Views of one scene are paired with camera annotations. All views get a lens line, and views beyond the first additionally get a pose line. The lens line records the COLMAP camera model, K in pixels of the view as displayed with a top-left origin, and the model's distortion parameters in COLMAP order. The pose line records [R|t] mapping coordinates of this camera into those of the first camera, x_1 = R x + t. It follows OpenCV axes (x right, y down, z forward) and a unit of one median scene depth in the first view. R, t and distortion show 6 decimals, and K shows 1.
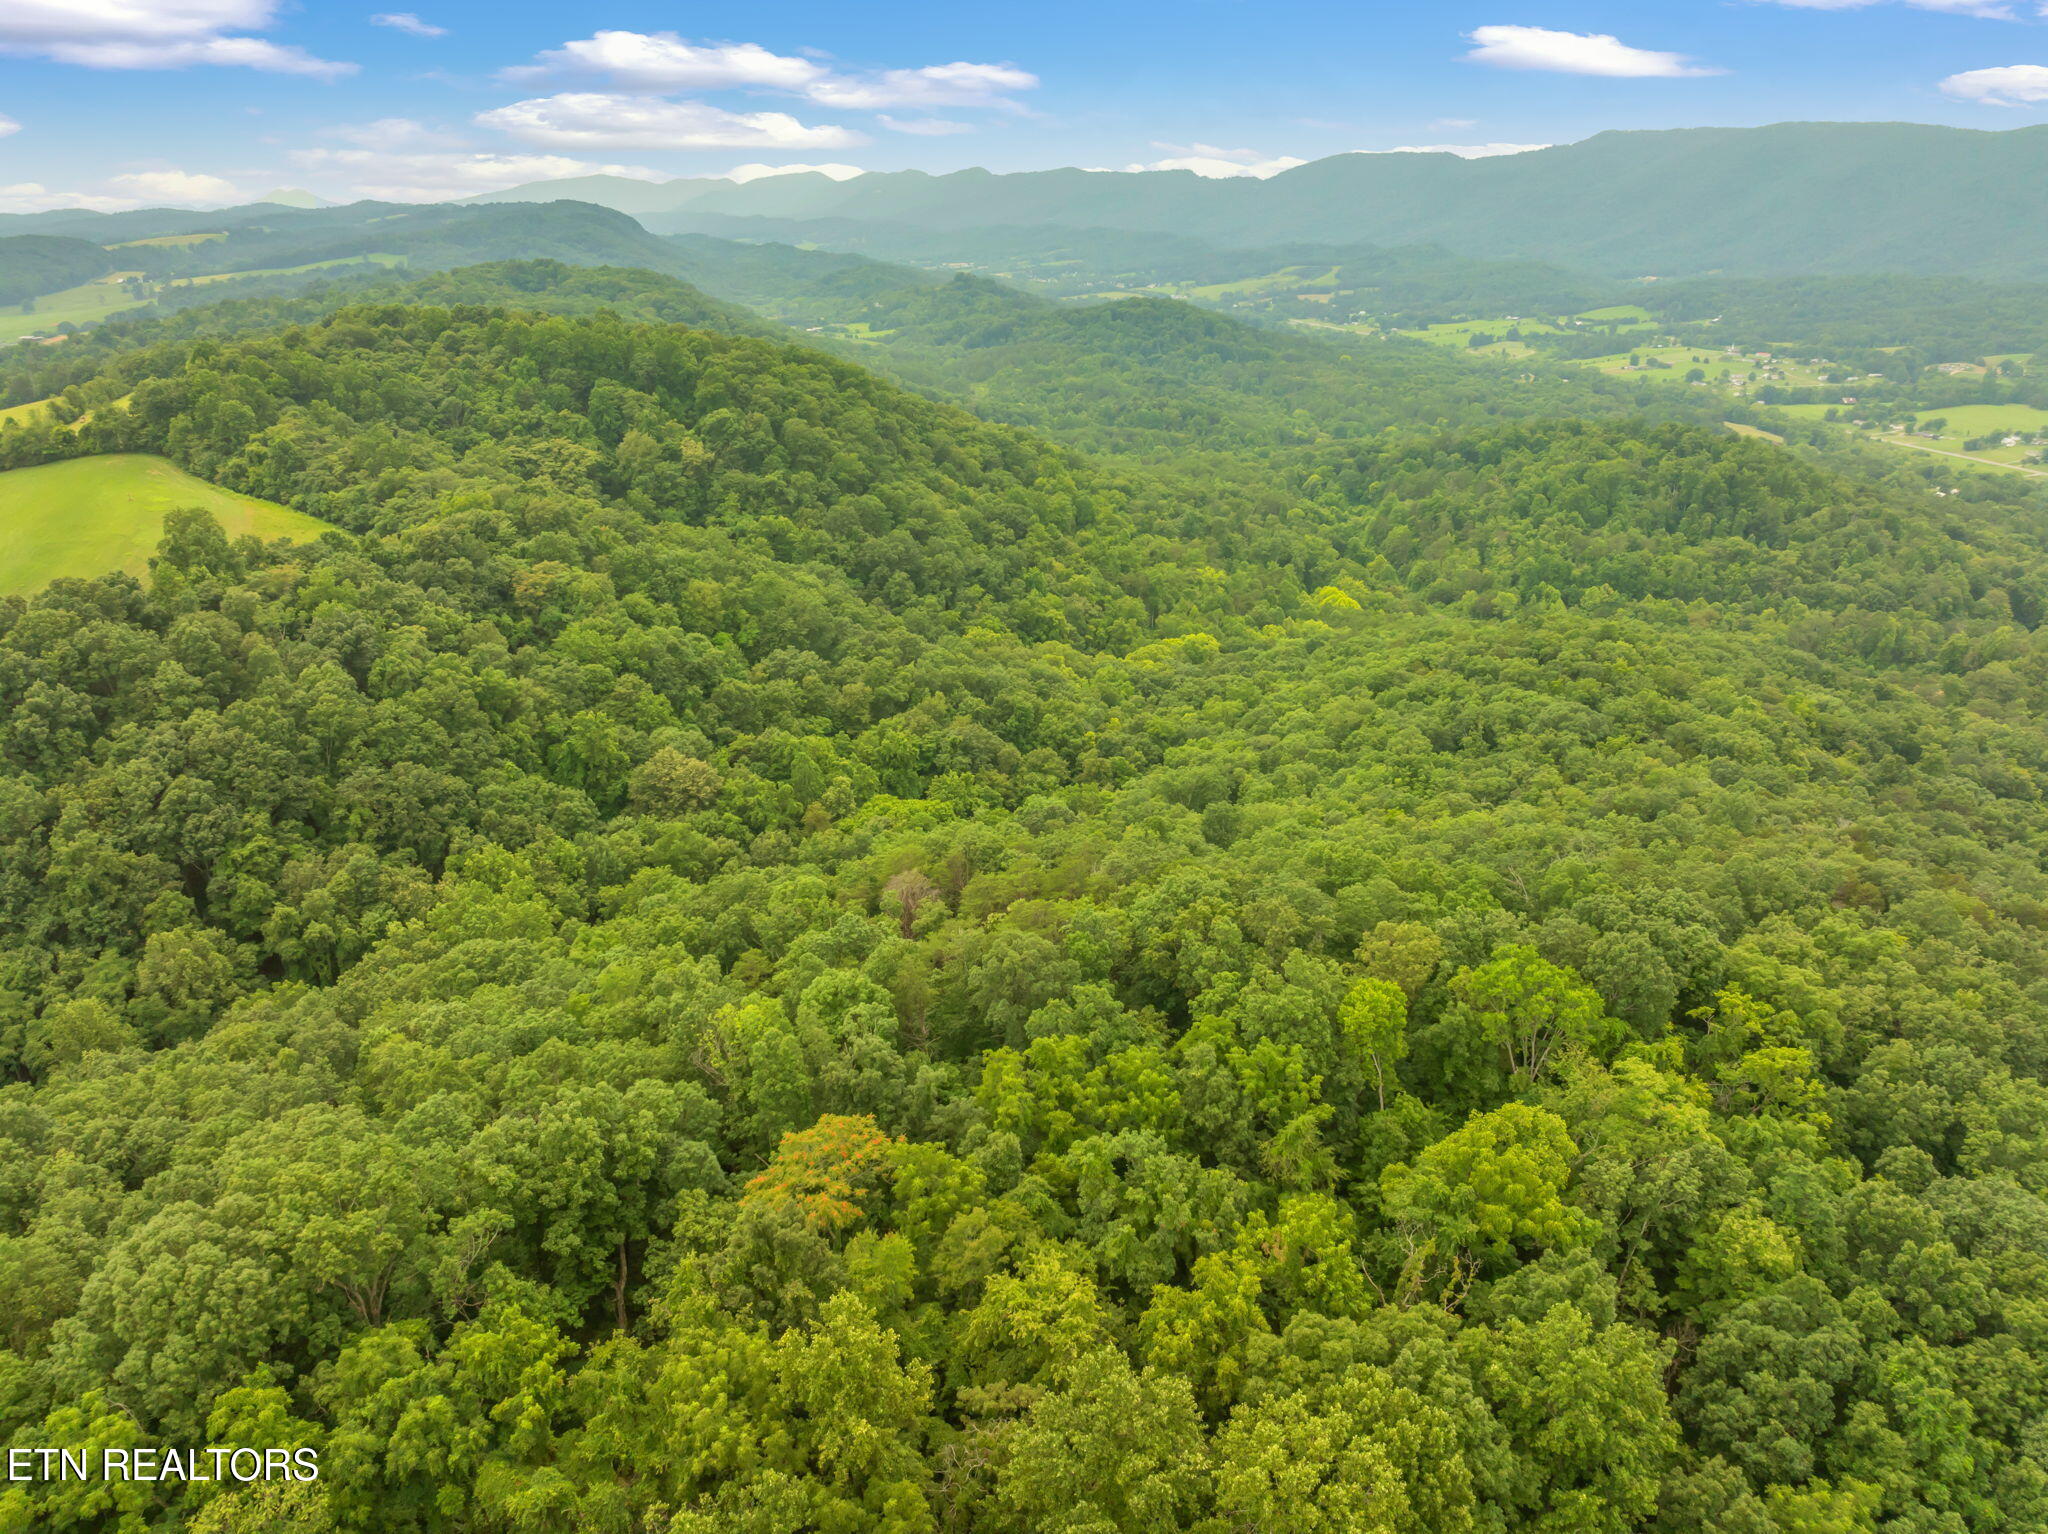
lens RADIAL K [[1438.1, 0, 1035.2], [0, 1438.1, 761.4], [0, 0, 1]] dist [-0.038022, -0.006005]
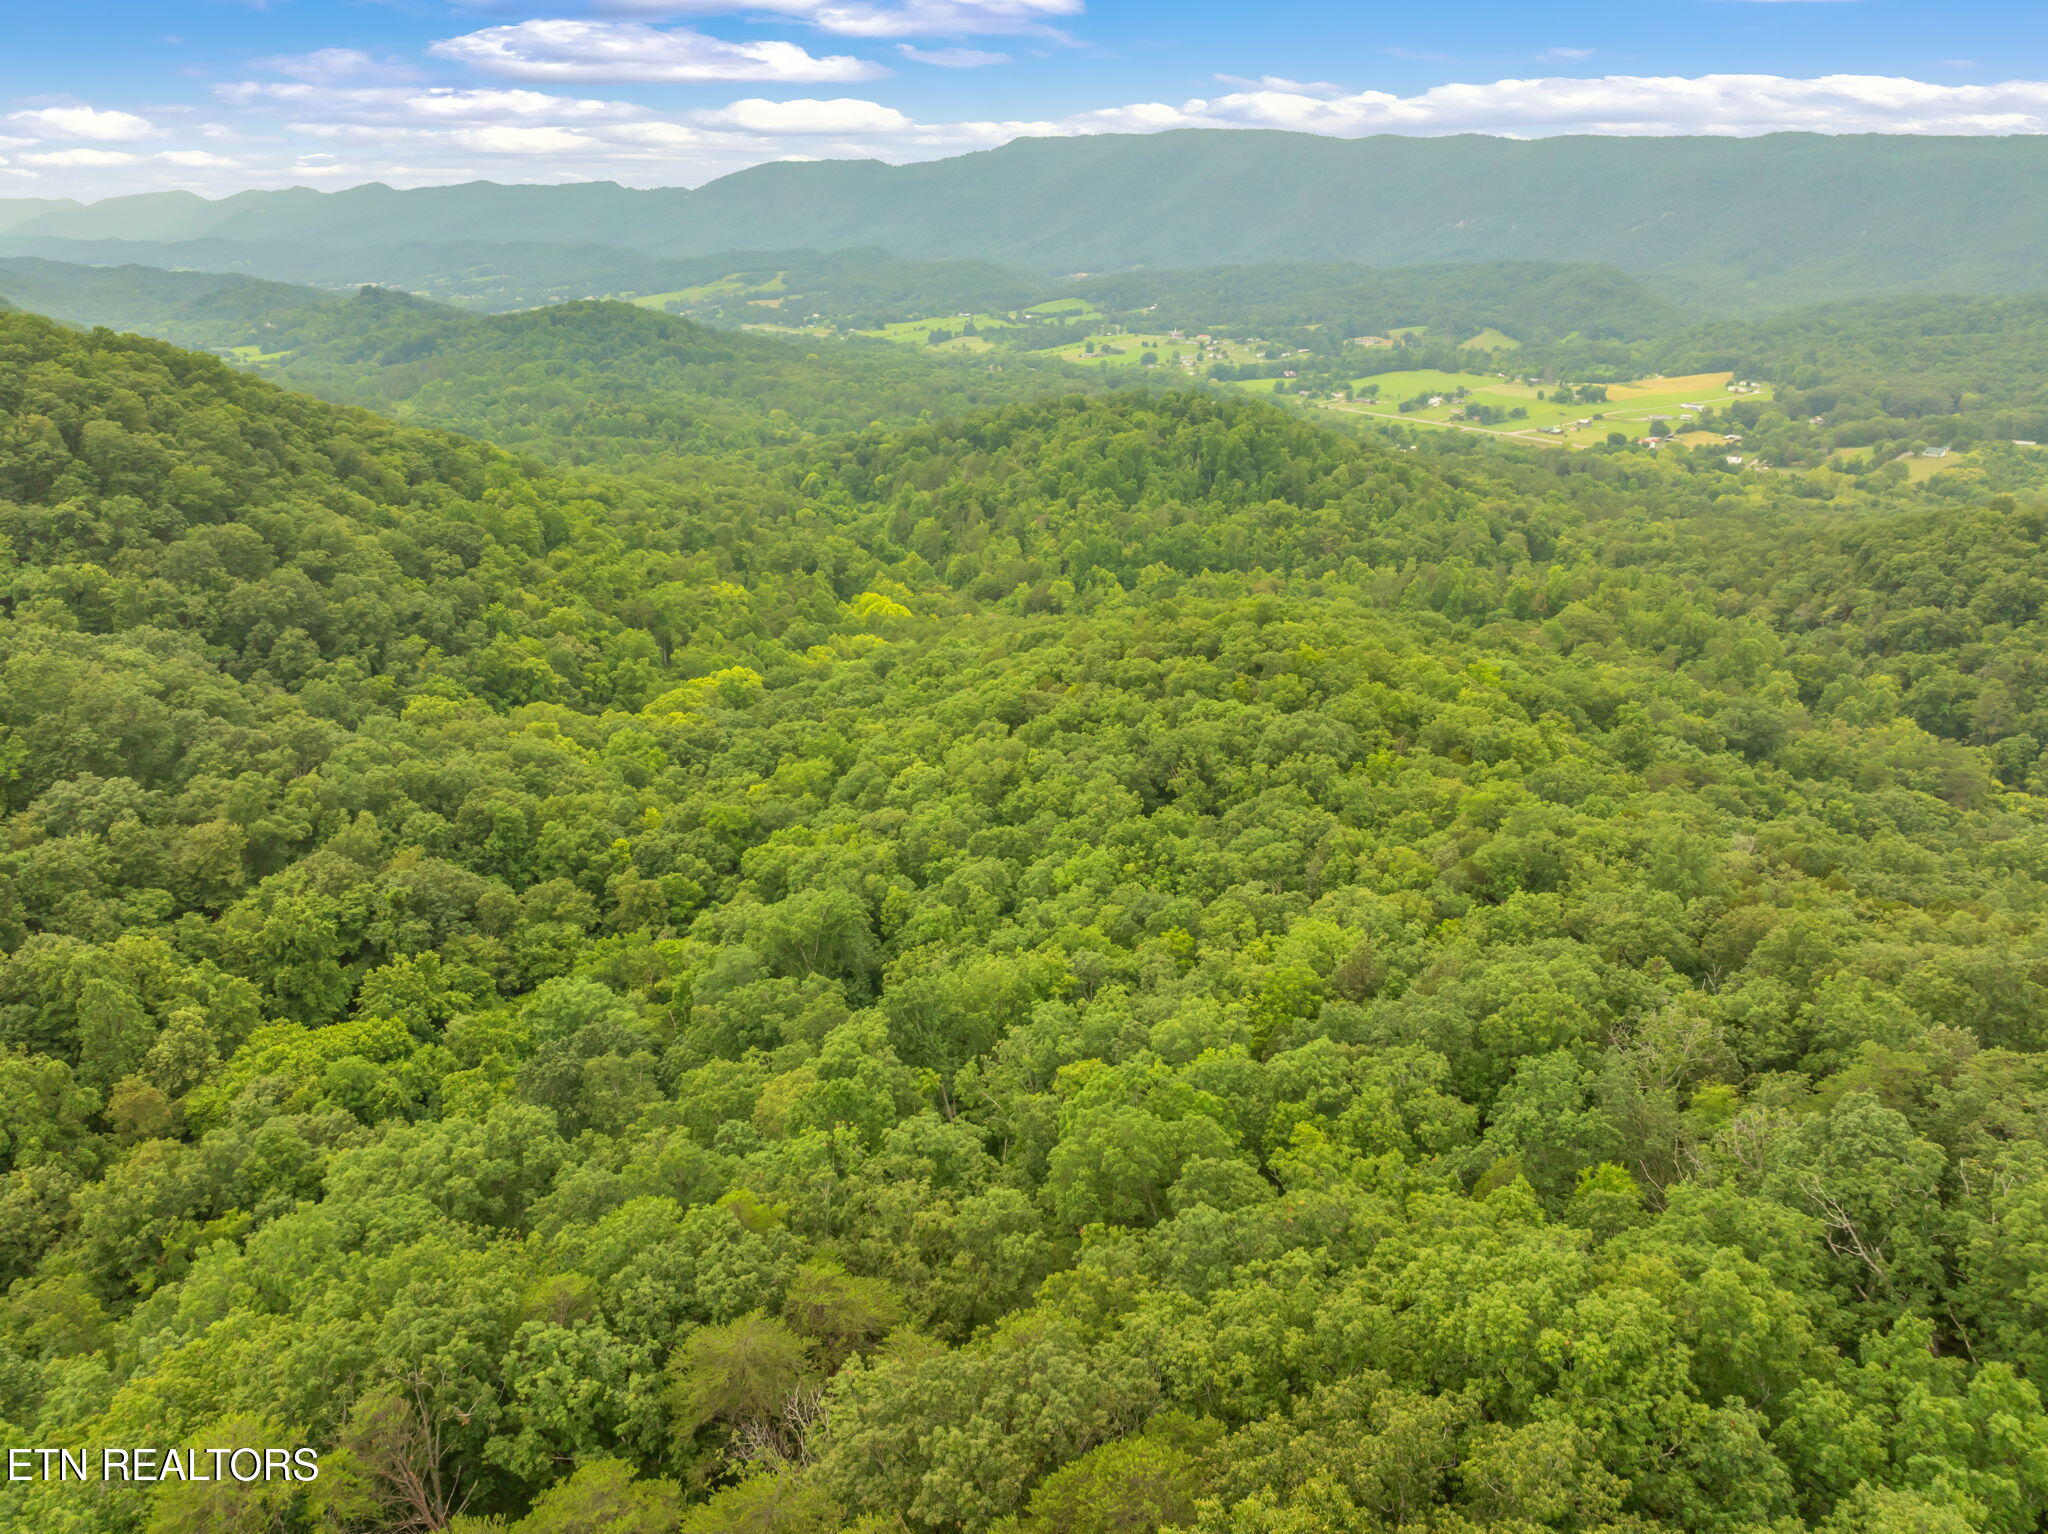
lens RADIAL K [[1438.1, 0, 1035.2], [0, 1438.1, 761.4], [0, 0, 1]] dist [-0.038022, -0.006005]
pose [[0.932640, -0.131657, 0.335930, -0.000101], [0.135113, 0.990743, 0.013176, -0.021732], [-0.334555, 0.033100, 0.941795, 0.176290]]
